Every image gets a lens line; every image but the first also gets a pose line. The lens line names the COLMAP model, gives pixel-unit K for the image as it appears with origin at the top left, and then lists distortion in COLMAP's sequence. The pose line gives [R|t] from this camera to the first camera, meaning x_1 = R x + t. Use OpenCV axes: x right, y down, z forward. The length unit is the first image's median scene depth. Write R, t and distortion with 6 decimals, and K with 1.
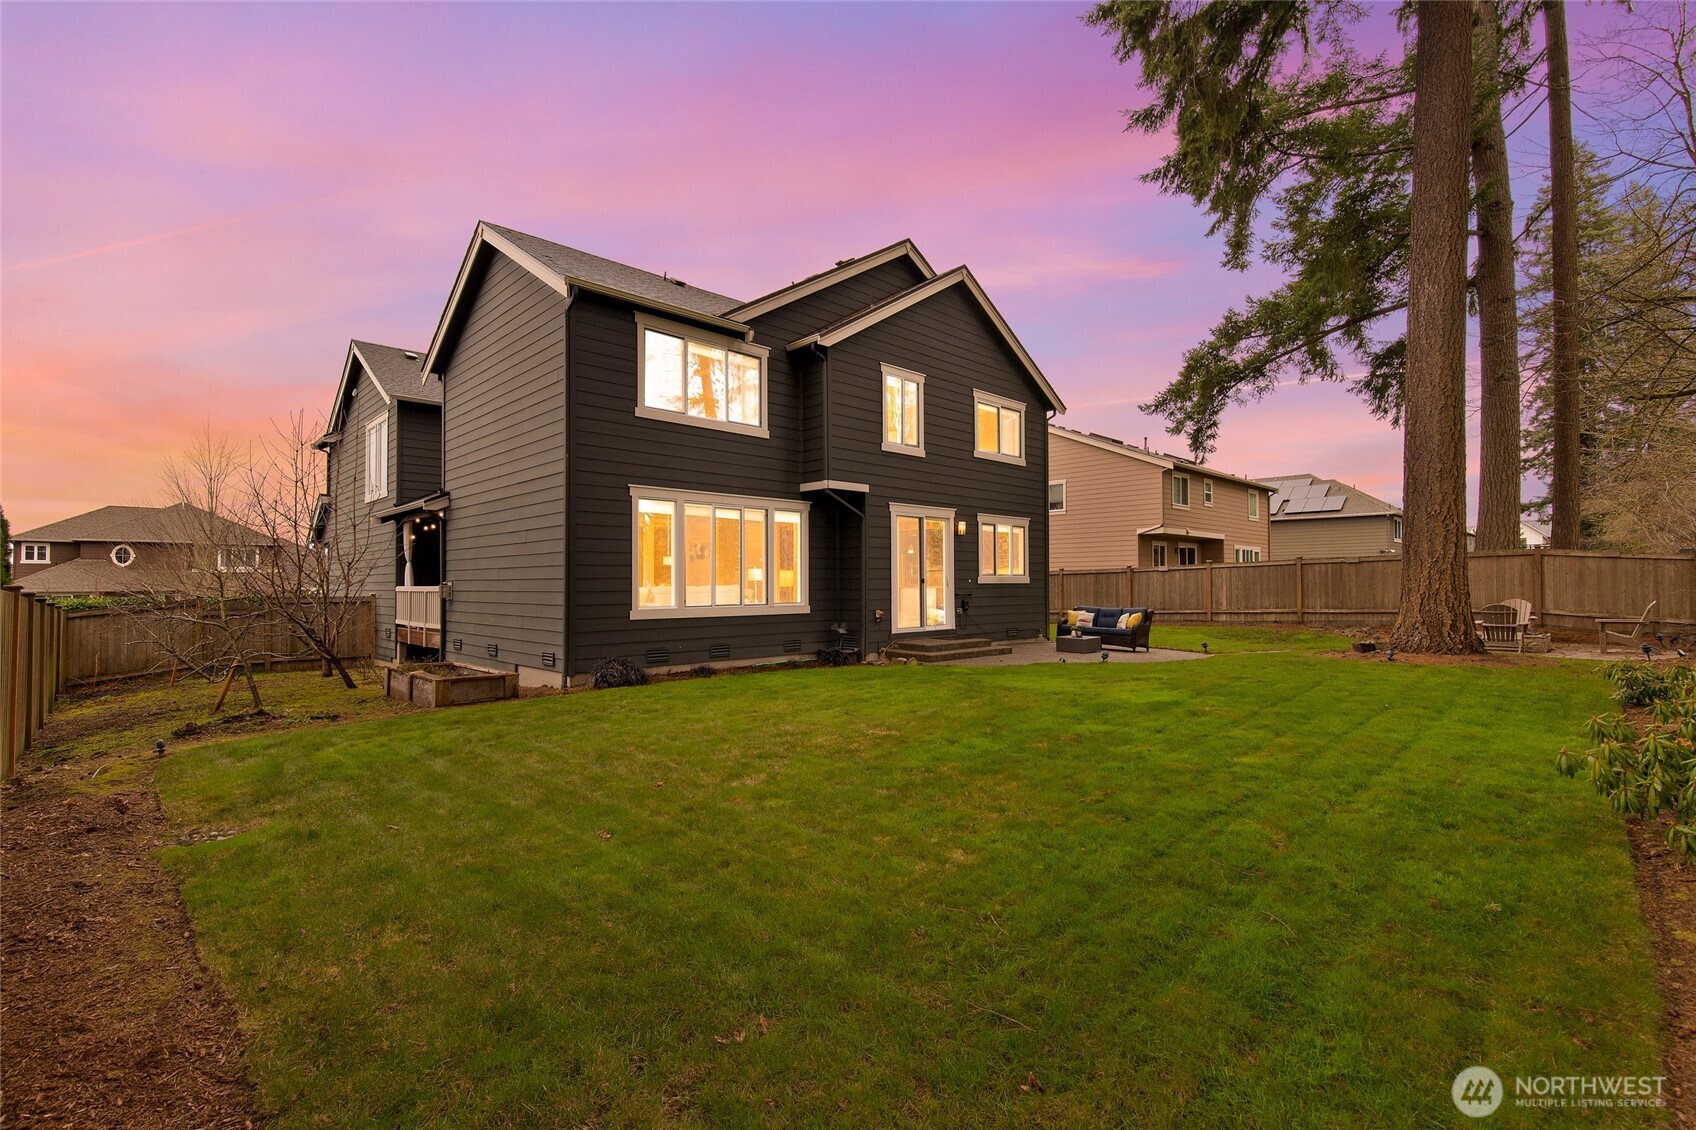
lens RADIAL K [[764.9, 0, 848.4], [0, 764.9, 573.5], [0, 0, 1]] dist [-0.000494, -0.000234]
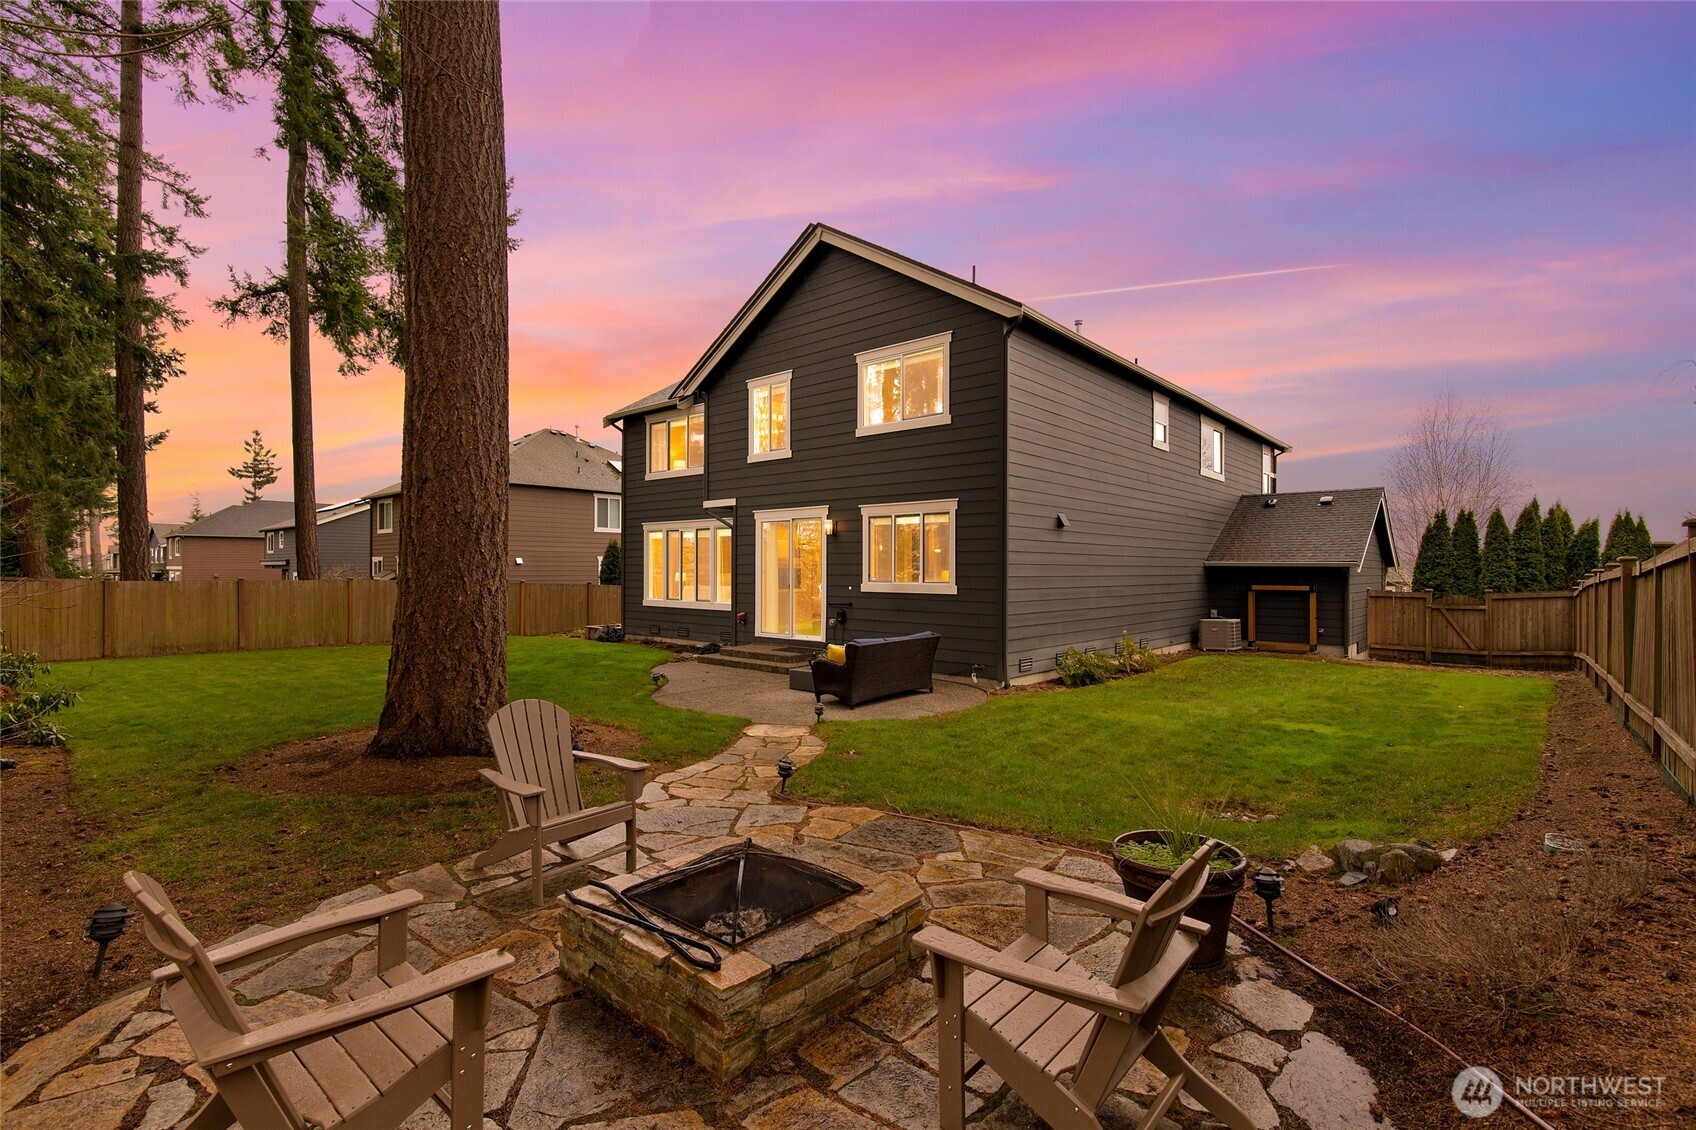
lens RADIAL K [[764.9, 0, 849.3], [0, 764.9, 563.5], [0, 0, 1]] dist [-0.000494, -0.000234]
pose [[0.073226, -0.010420, -0.997261, 1.099948], [-0.000301, 0.999945, -0.010470, -0.010527], [0.997315, 0.001067, 0.073218, 1.051424]]
